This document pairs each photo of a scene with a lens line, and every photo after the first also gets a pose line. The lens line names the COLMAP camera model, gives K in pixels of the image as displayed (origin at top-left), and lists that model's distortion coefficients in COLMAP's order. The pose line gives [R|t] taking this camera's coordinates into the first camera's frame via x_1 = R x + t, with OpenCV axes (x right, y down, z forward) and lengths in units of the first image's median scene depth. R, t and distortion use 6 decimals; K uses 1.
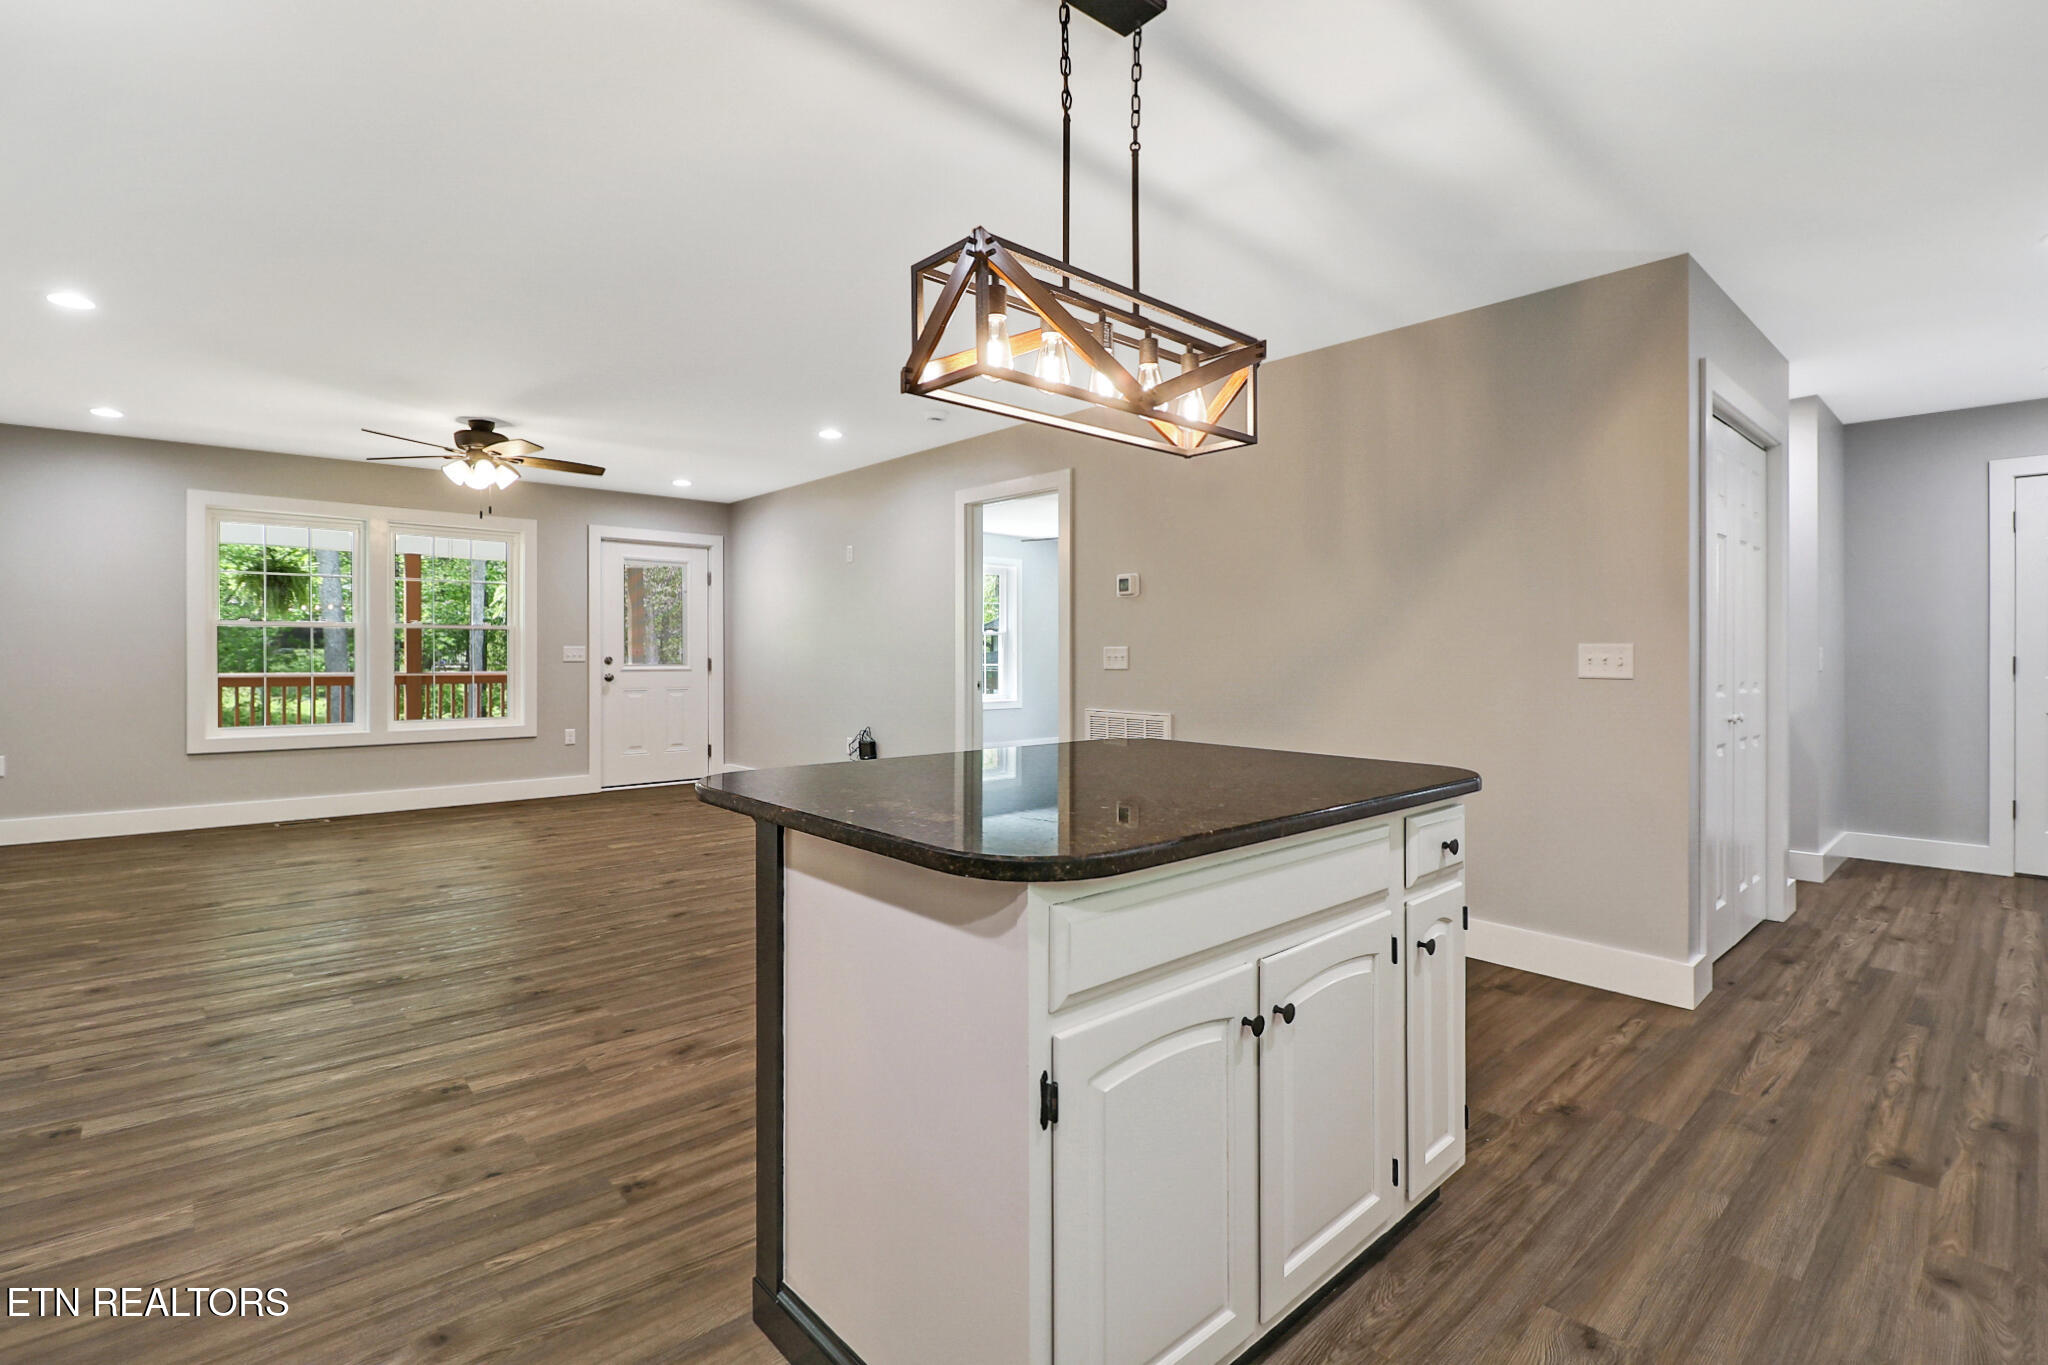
lens RADIAL K [[947.0, 0, 1027.1], [0, 947.0, 668.1], [0, 0, 1]] dist [-0.009745, -0.004700]
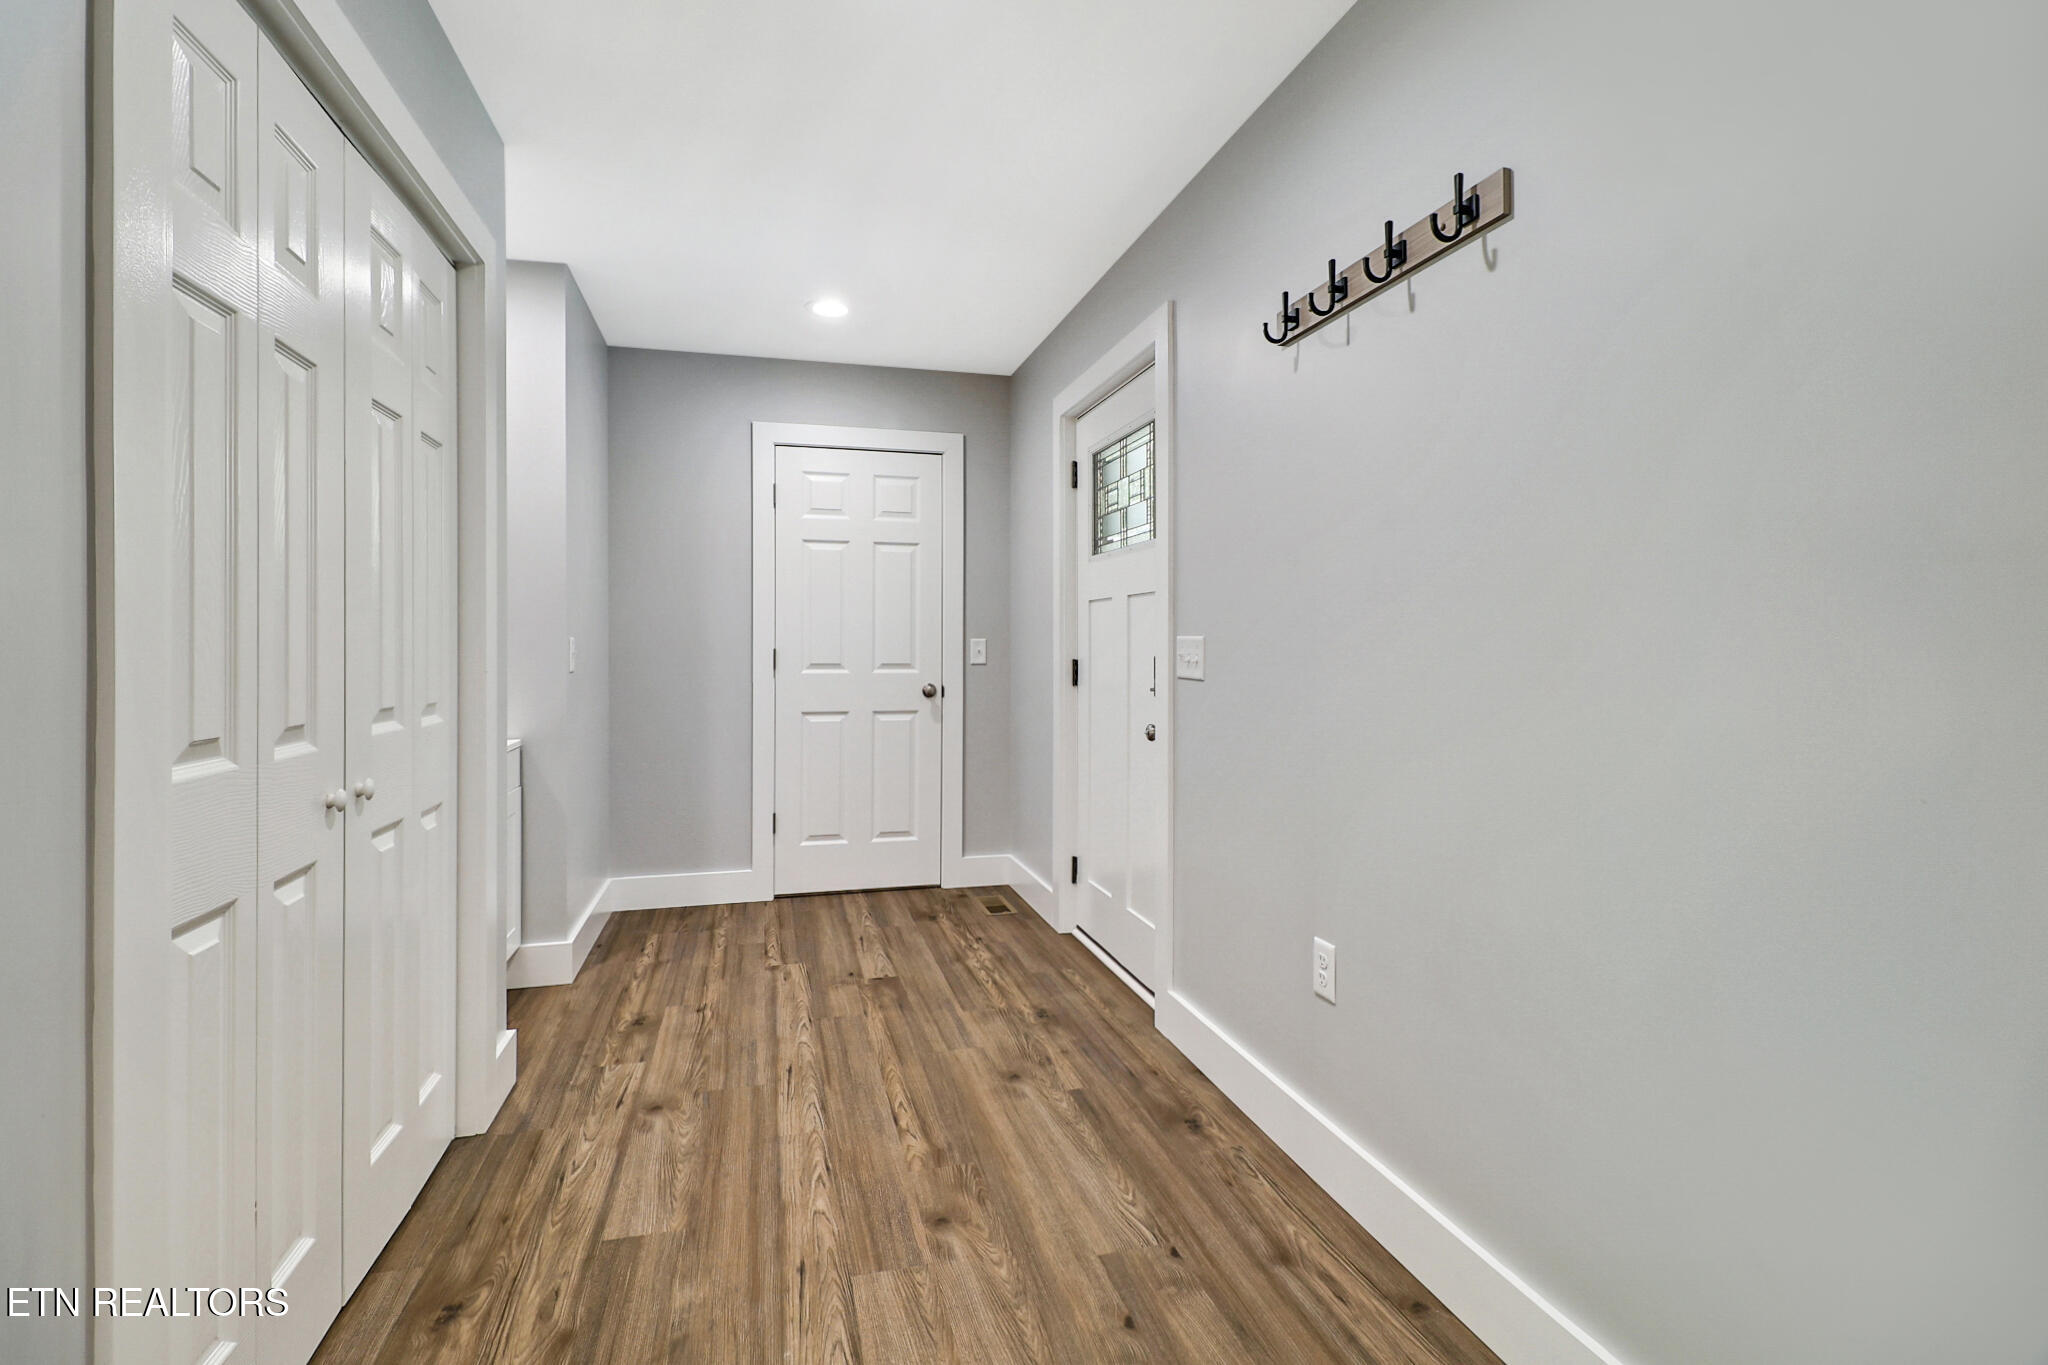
lens RADIAL K [[947.0, 0, 1025.6], [0, 947.0, 663.8], [0, 0, 1]] dist [-0.009745, -0.004700]
pose [[0.455414, -0.010738, 0.890215, 0.394857], [-0.007549, 0.999845, 0.015923, -0.015384], [-0.890248, -0.013972, 0.455262, 0.402754]]
